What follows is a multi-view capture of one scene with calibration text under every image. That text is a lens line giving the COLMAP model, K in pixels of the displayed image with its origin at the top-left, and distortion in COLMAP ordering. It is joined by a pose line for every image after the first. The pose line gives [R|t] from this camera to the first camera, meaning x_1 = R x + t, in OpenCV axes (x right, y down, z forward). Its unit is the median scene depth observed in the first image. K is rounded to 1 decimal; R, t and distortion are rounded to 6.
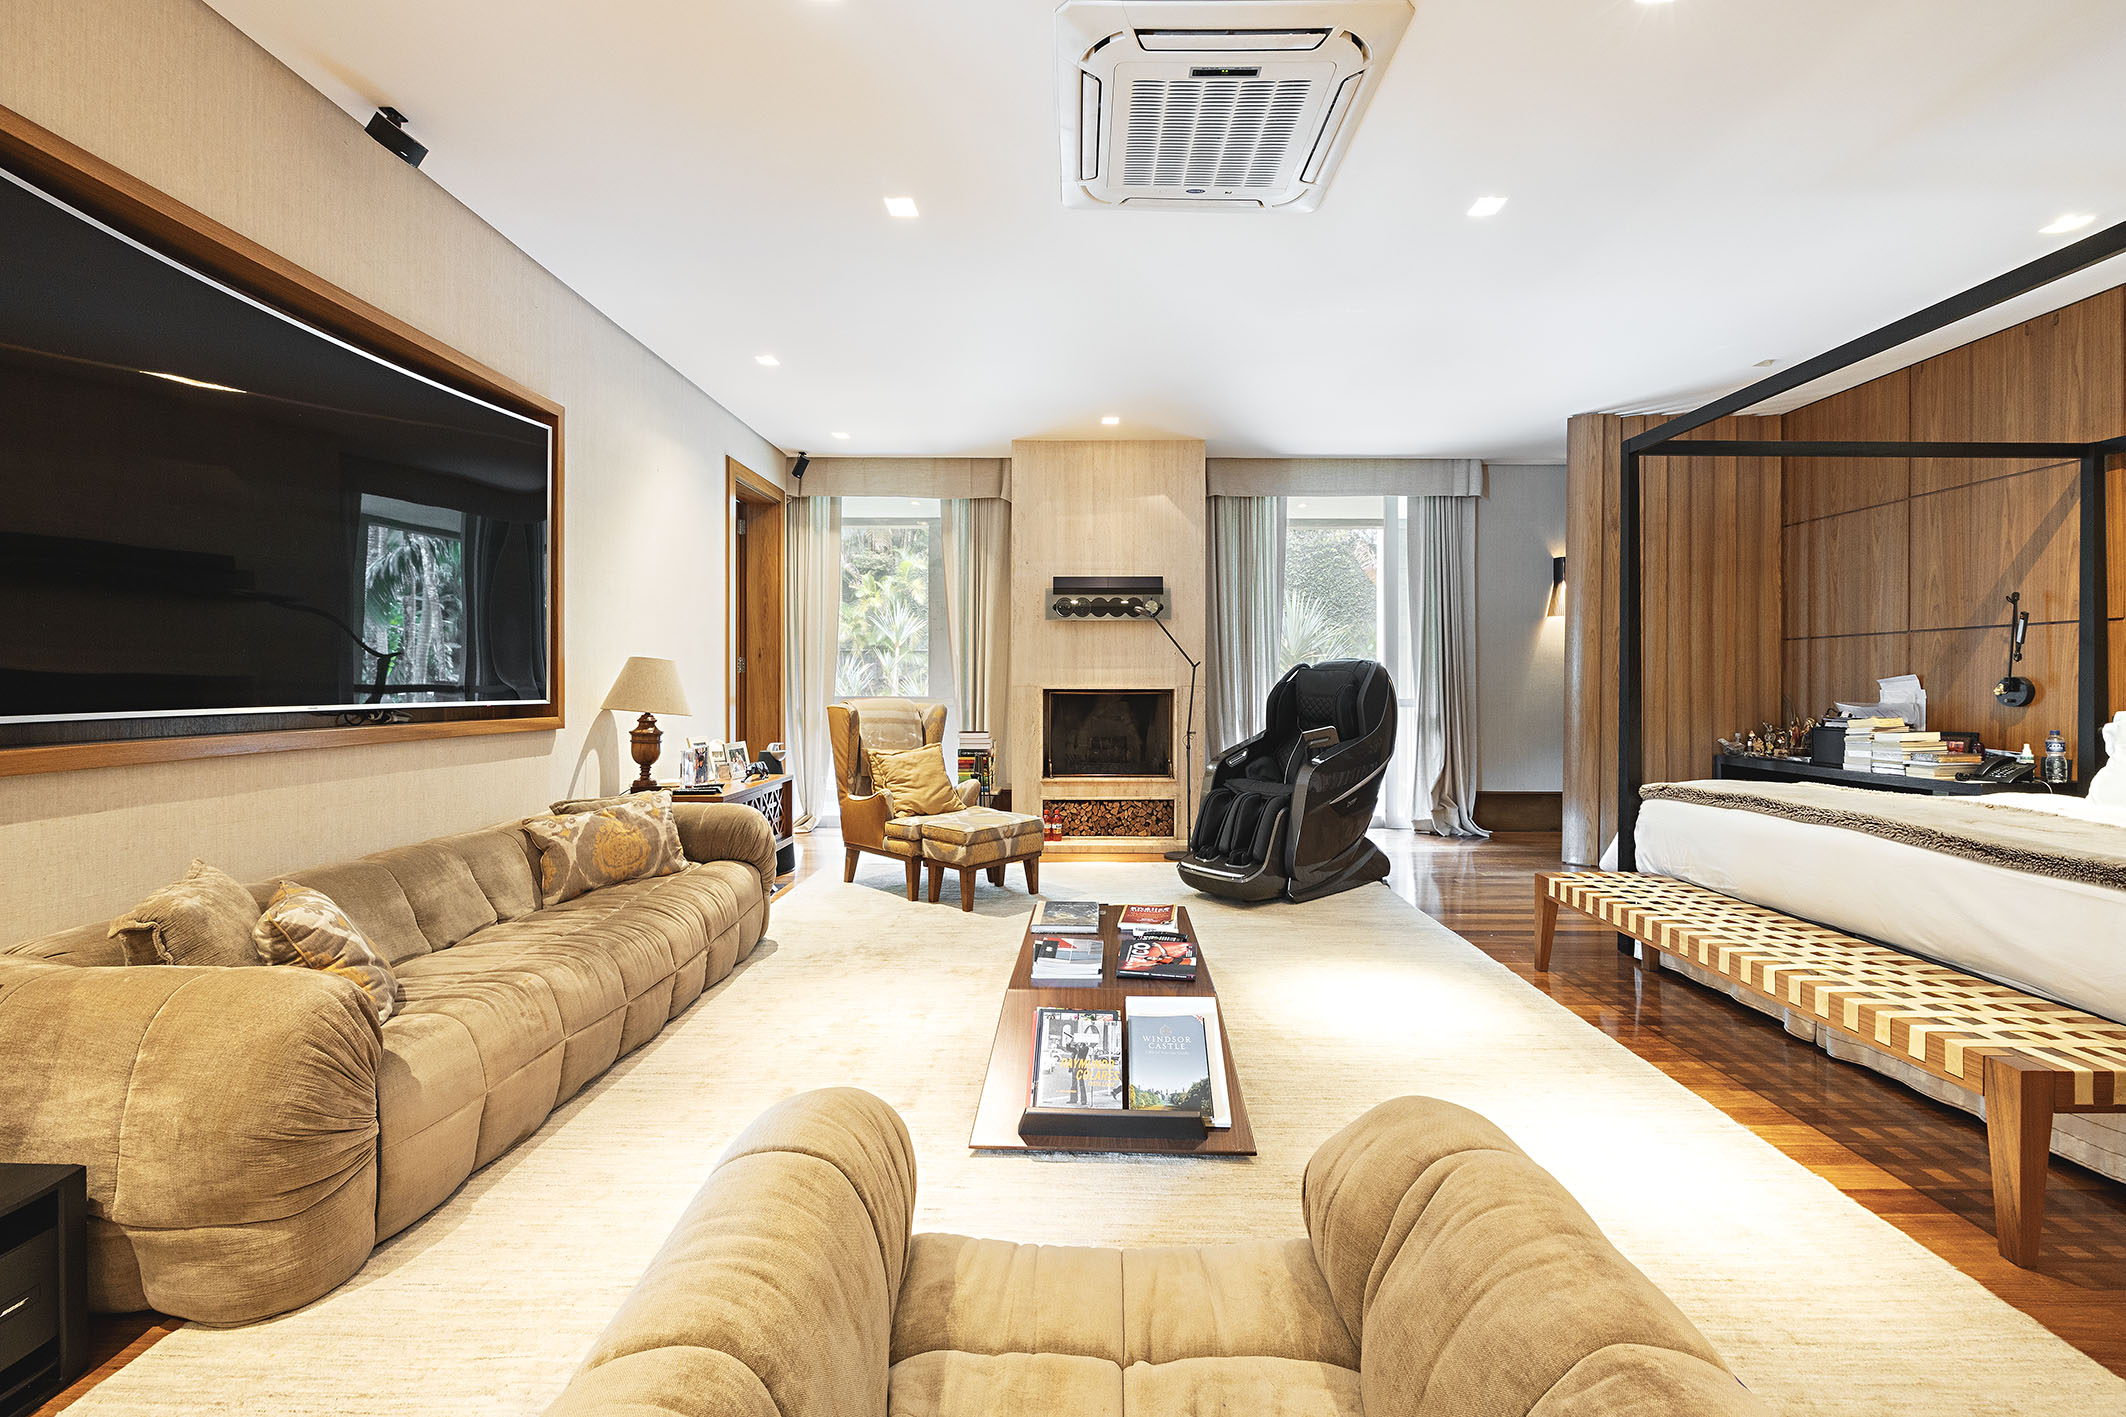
lens RADIAL K [[847.9, 0, 1066.7], [0, 847.9, 688.7], [0, 0, 1]] dist [-0.009162, 0.000936]
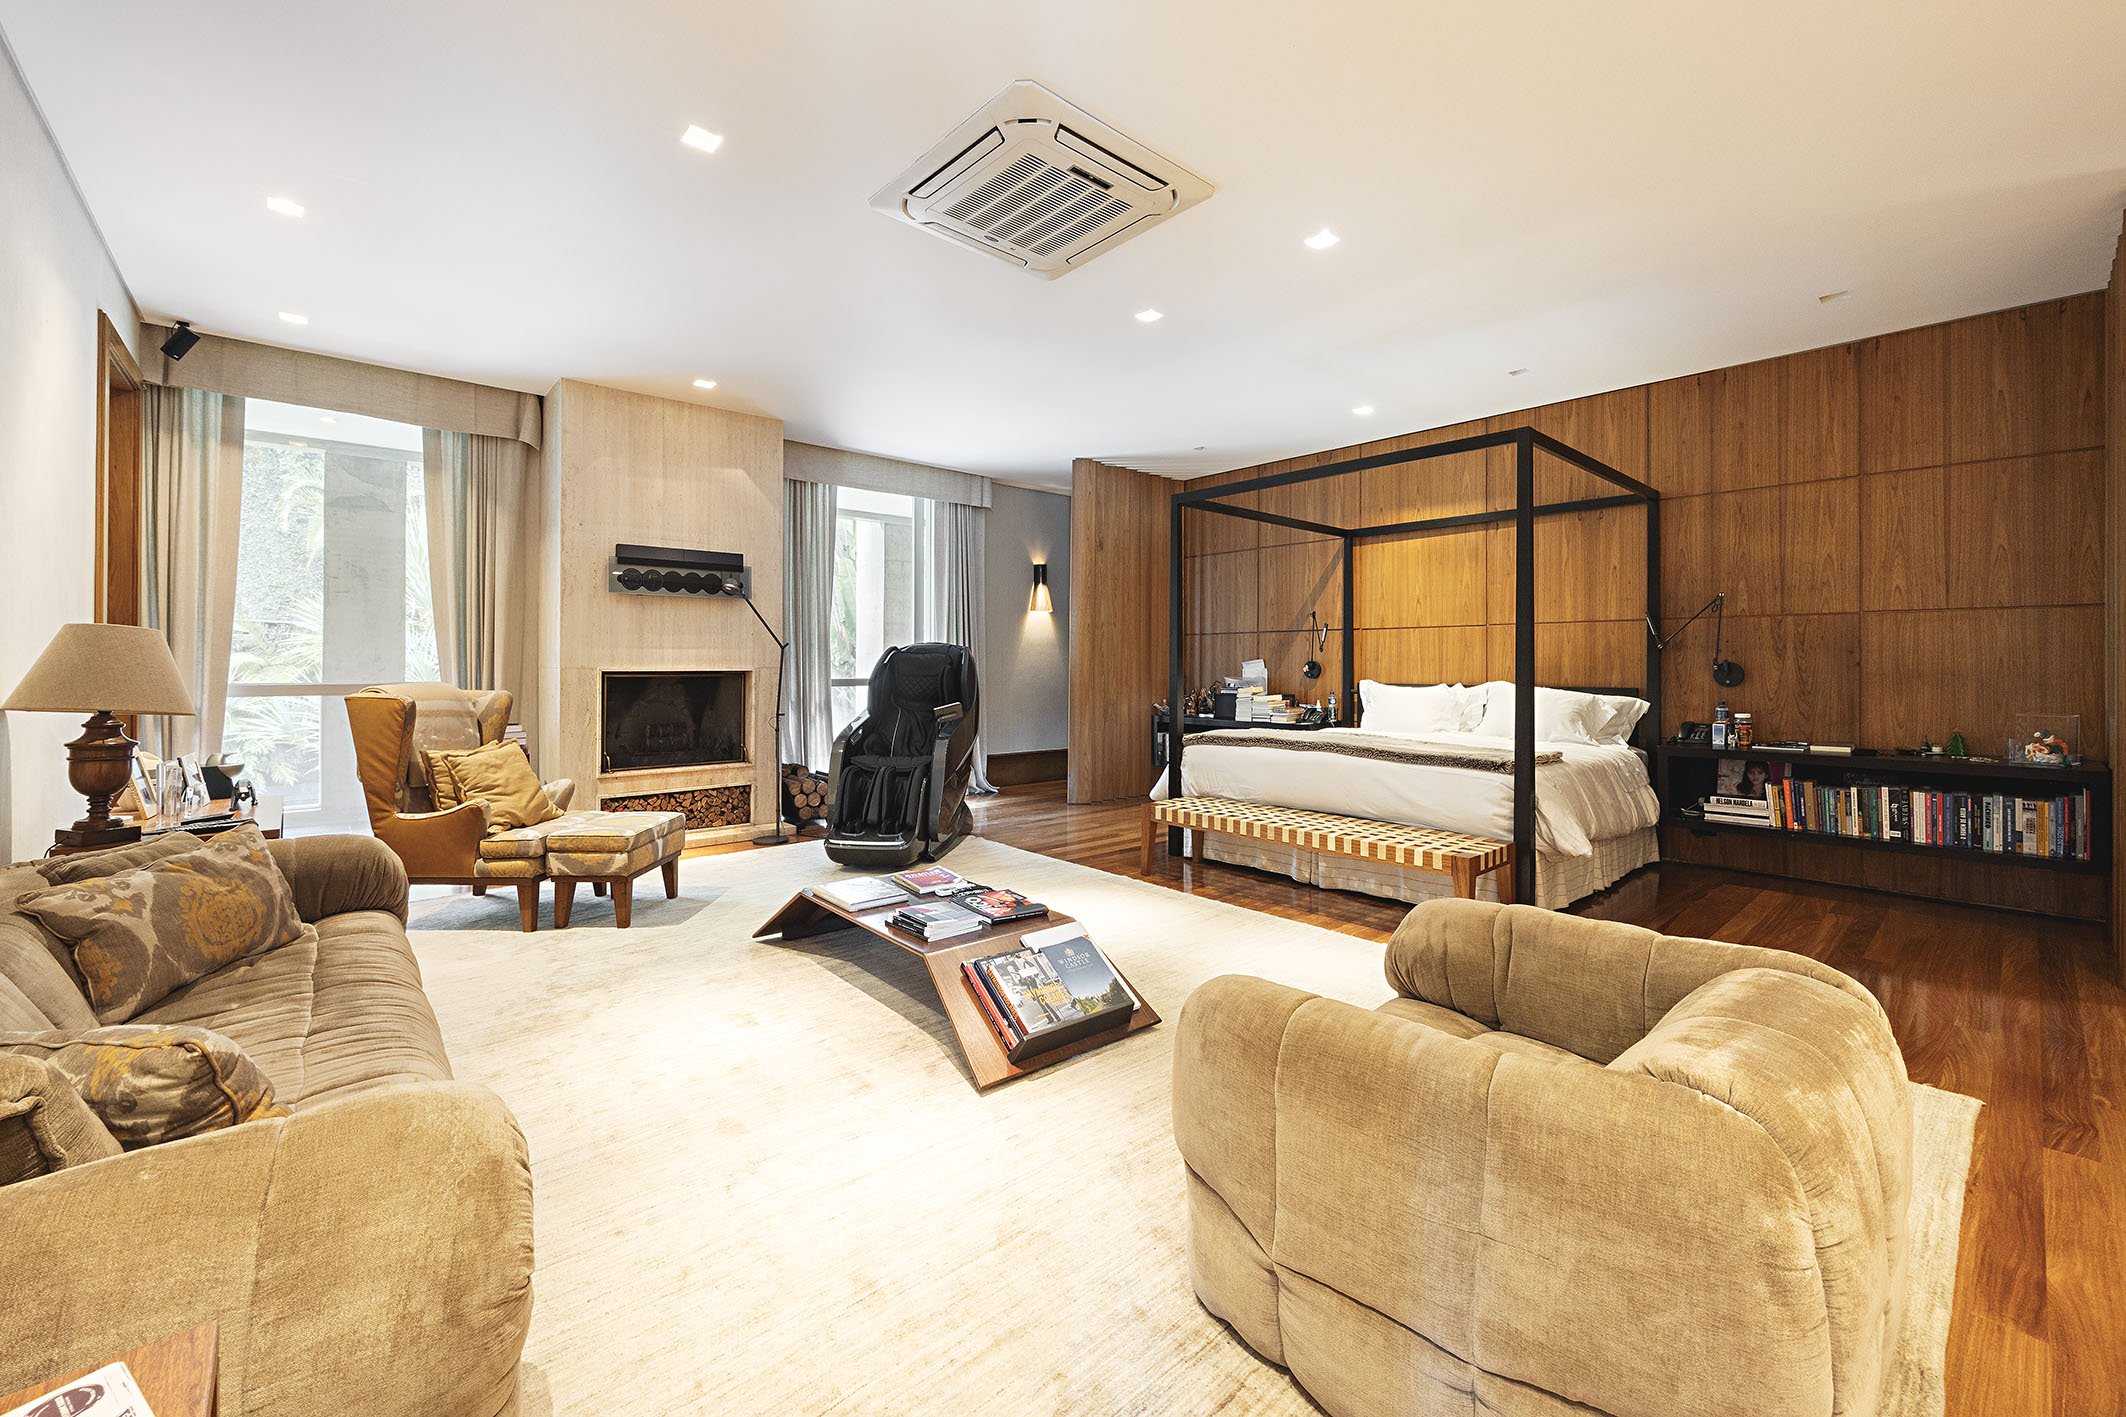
lens RADIAL K [[847.9, 0, 1070.5], [0, 847.9, 667.5], [0, 0, 1]] dist [-0.009162, 0.000936]
pose [[0.745521, -0.002840, 0.666476, -0.319206], [0.003598, 0.999993, 0.000236, -0.002624], [-0.666473, 0.002223, 0.745526, 0.041758]]
